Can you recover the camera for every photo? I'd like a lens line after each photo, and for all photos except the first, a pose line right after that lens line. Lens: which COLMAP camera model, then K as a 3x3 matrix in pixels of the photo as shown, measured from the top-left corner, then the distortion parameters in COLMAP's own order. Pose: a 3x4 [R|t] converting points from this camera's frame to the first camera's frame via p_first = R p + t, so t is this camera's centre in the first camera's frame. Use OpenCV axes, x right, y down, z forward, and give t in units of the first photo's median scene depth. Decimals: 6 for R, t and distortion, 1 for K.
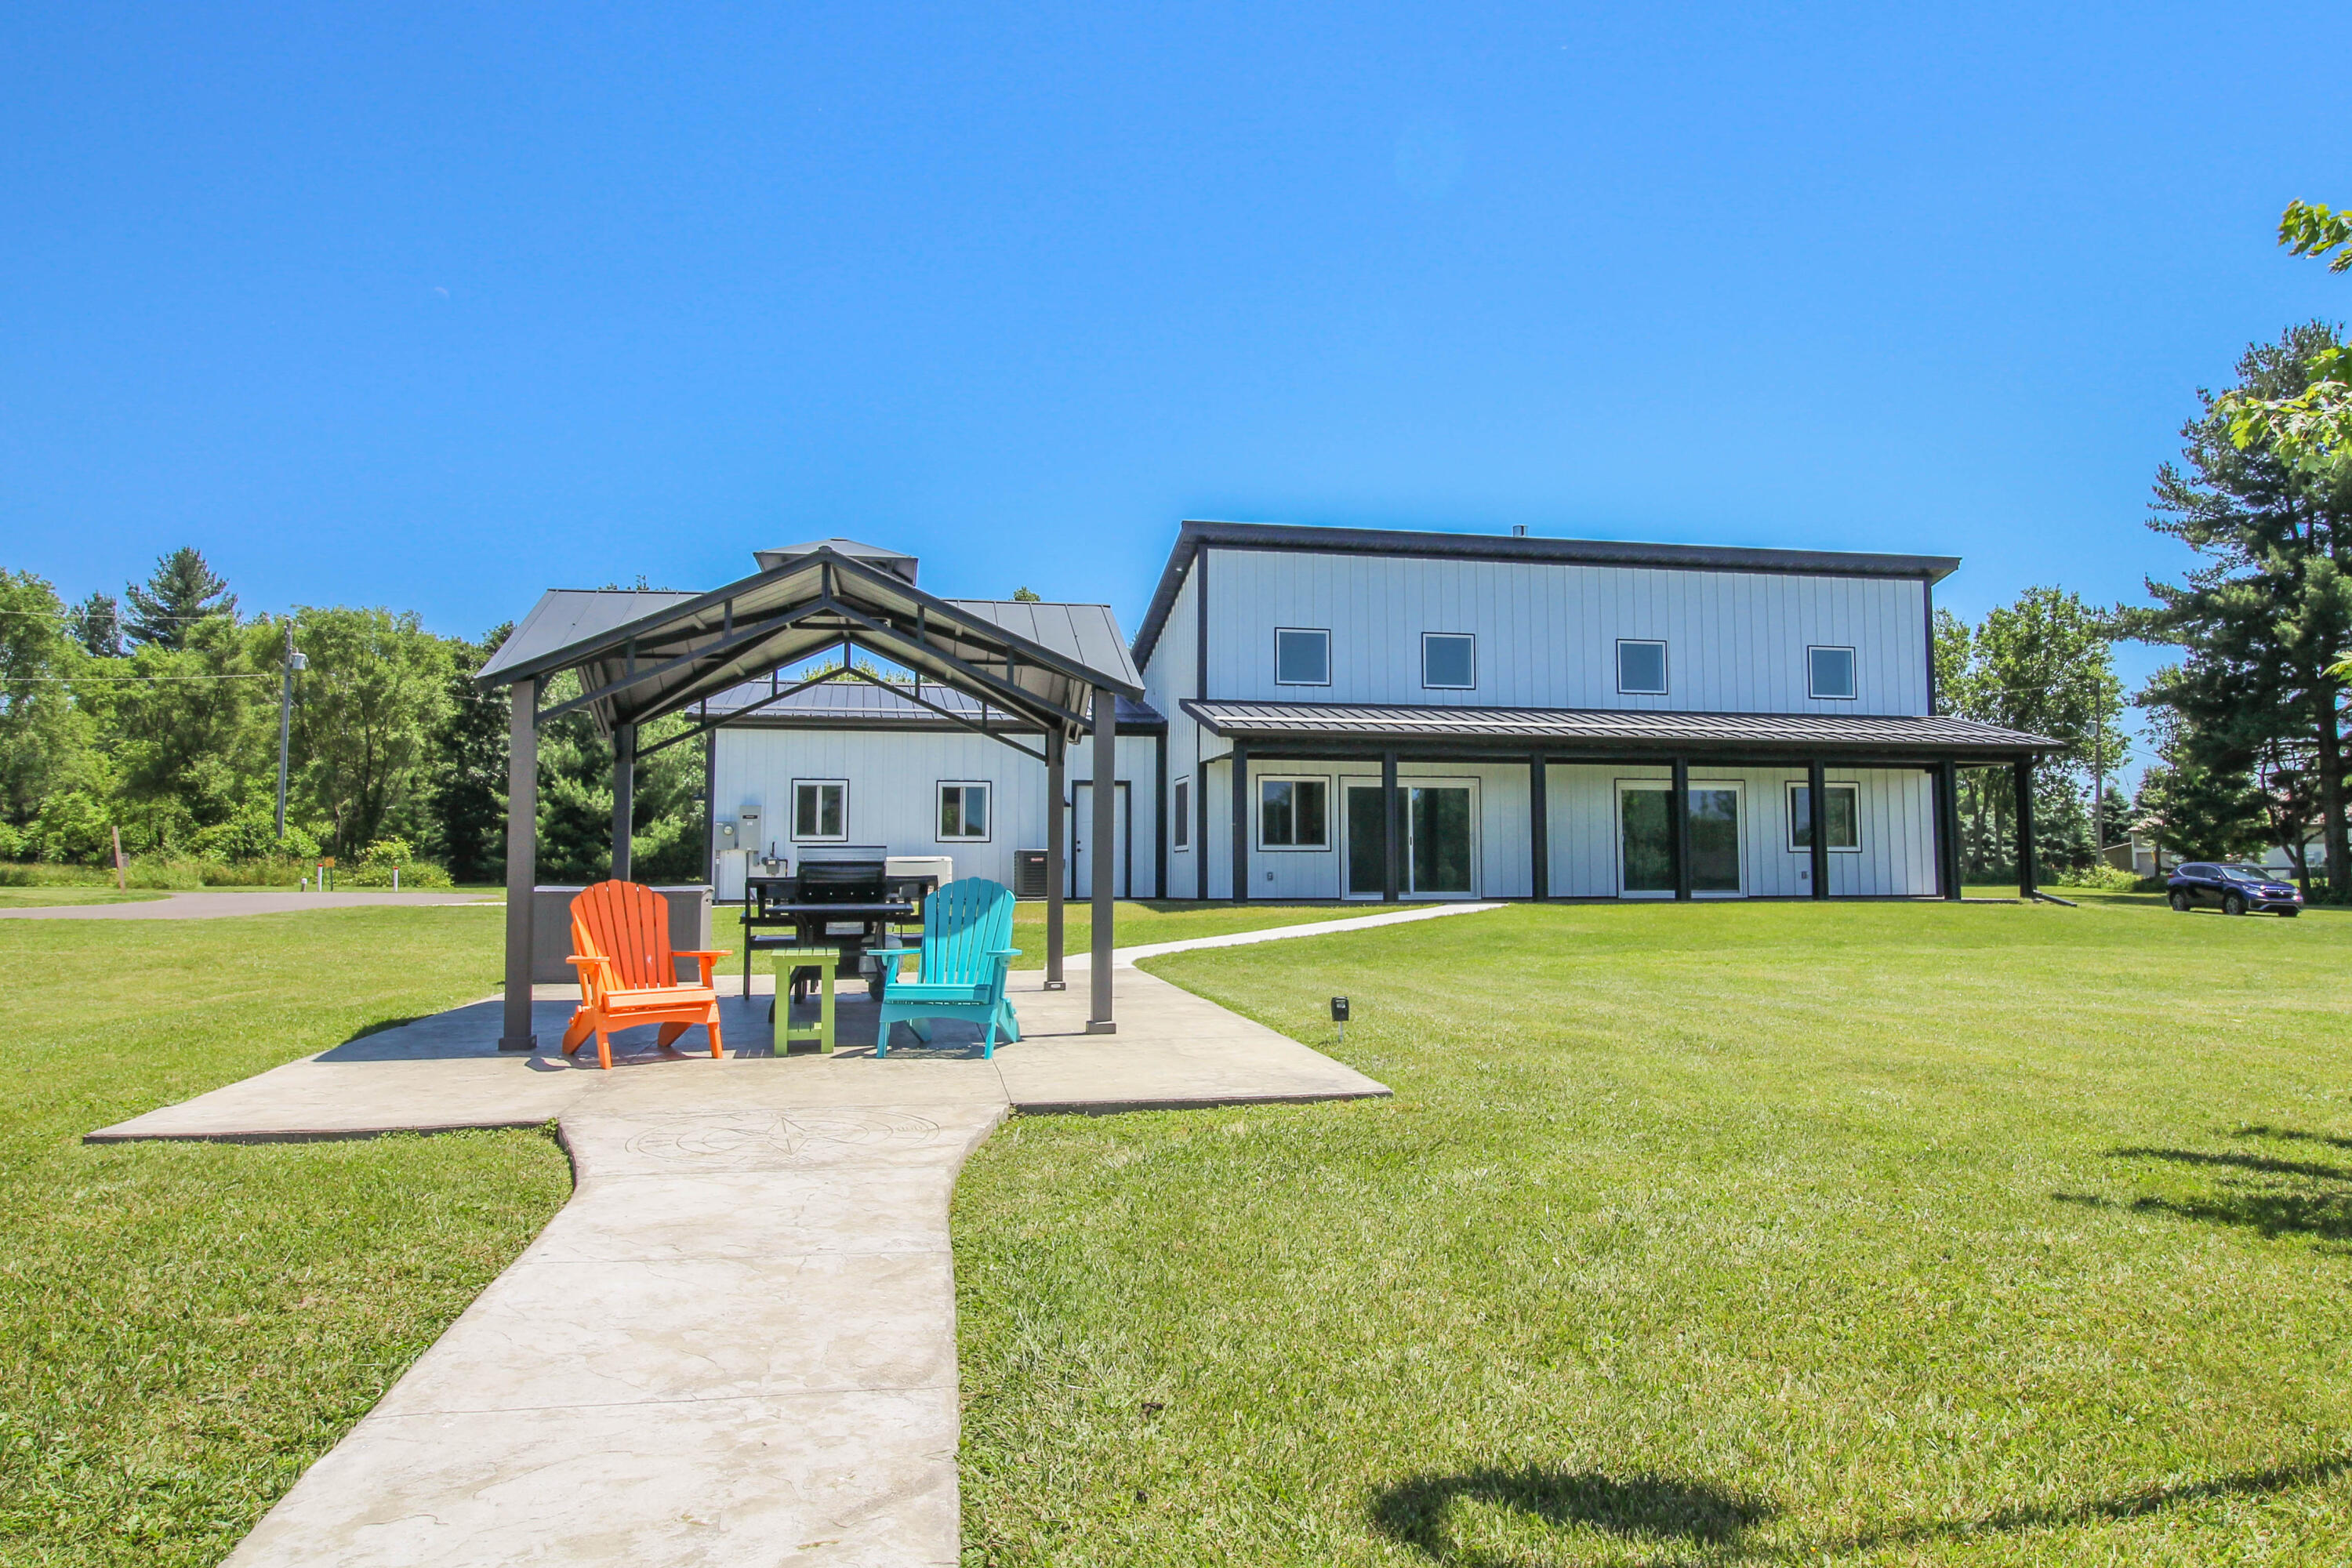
lens RADIAL K [[1198.9, 0, 1176.0], [0, 1198.9, 784.0], [0, 0, 1]] dist [0.000450, -0.000157]
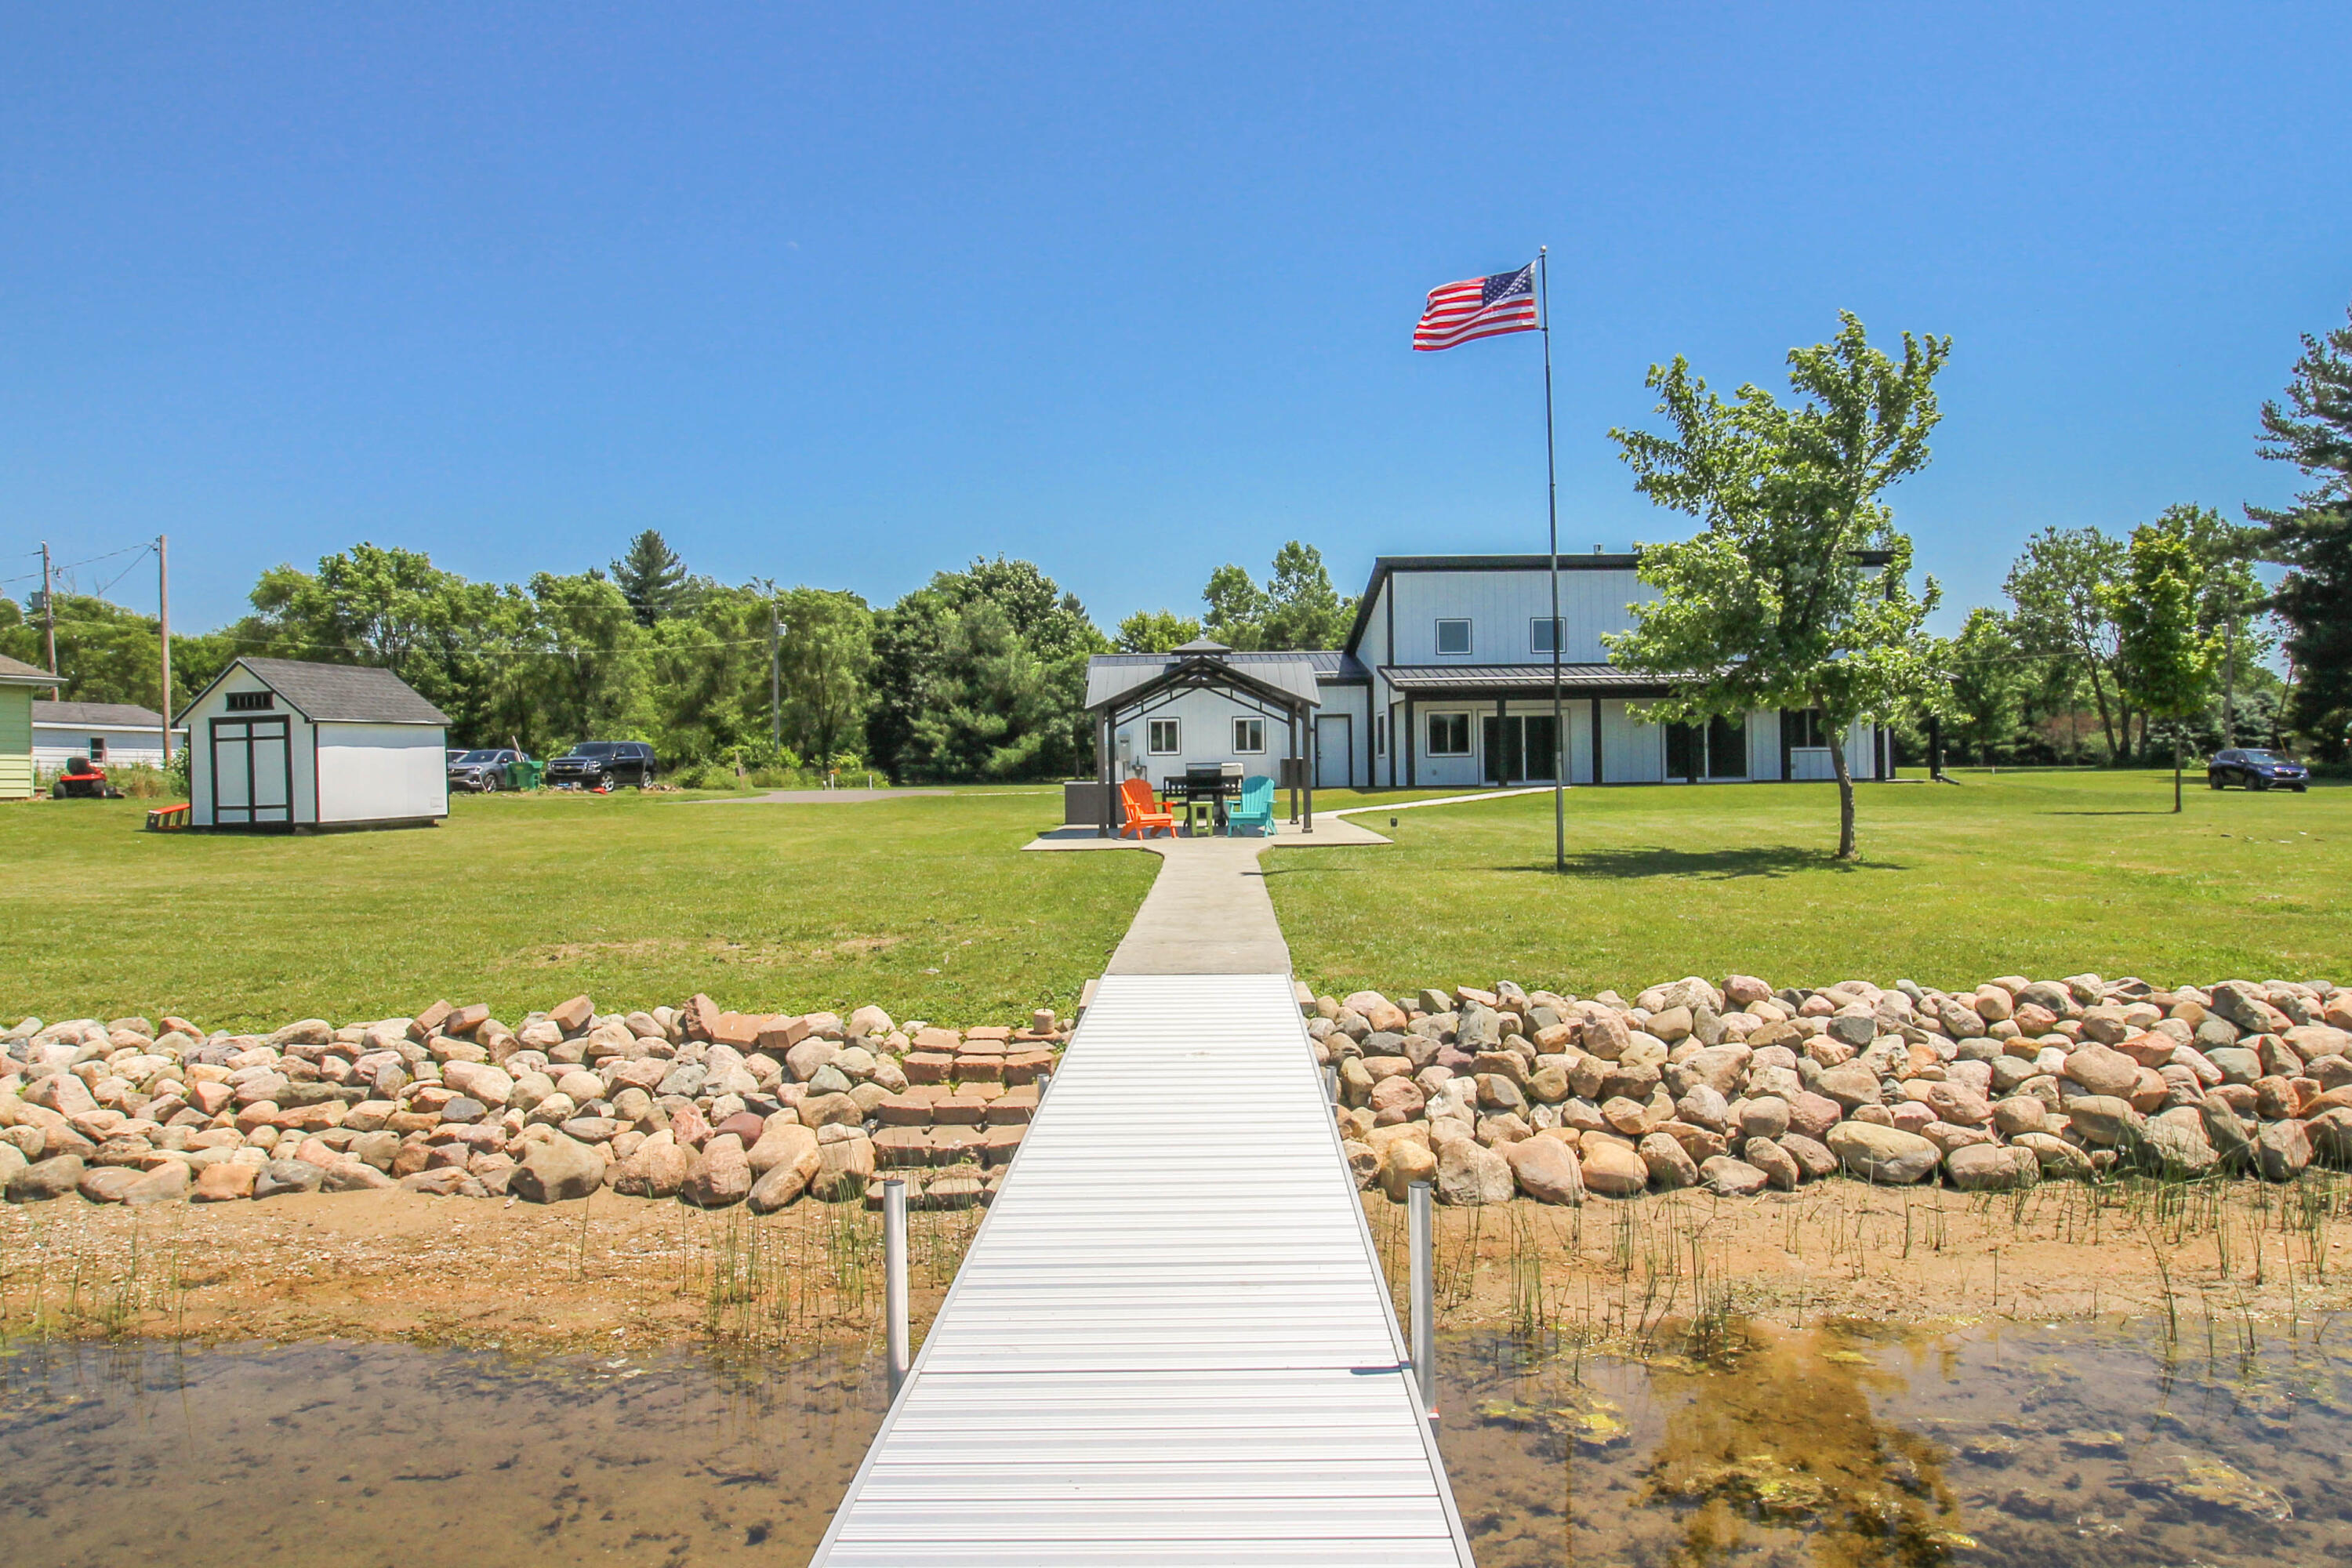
lens RADIAL K [[1117.4, 0, 1176.0], [0, 1117.4, 784.0], [0, 0, 1]] dist [0.000735, -0.014366]
pose [[0.971864, -0.012245, -0.235226, 0.090532], [0.032708, 0.995989, 0.083289, -0.043897], [0.233263, -0.088639, 0.968365, -0.544764]]
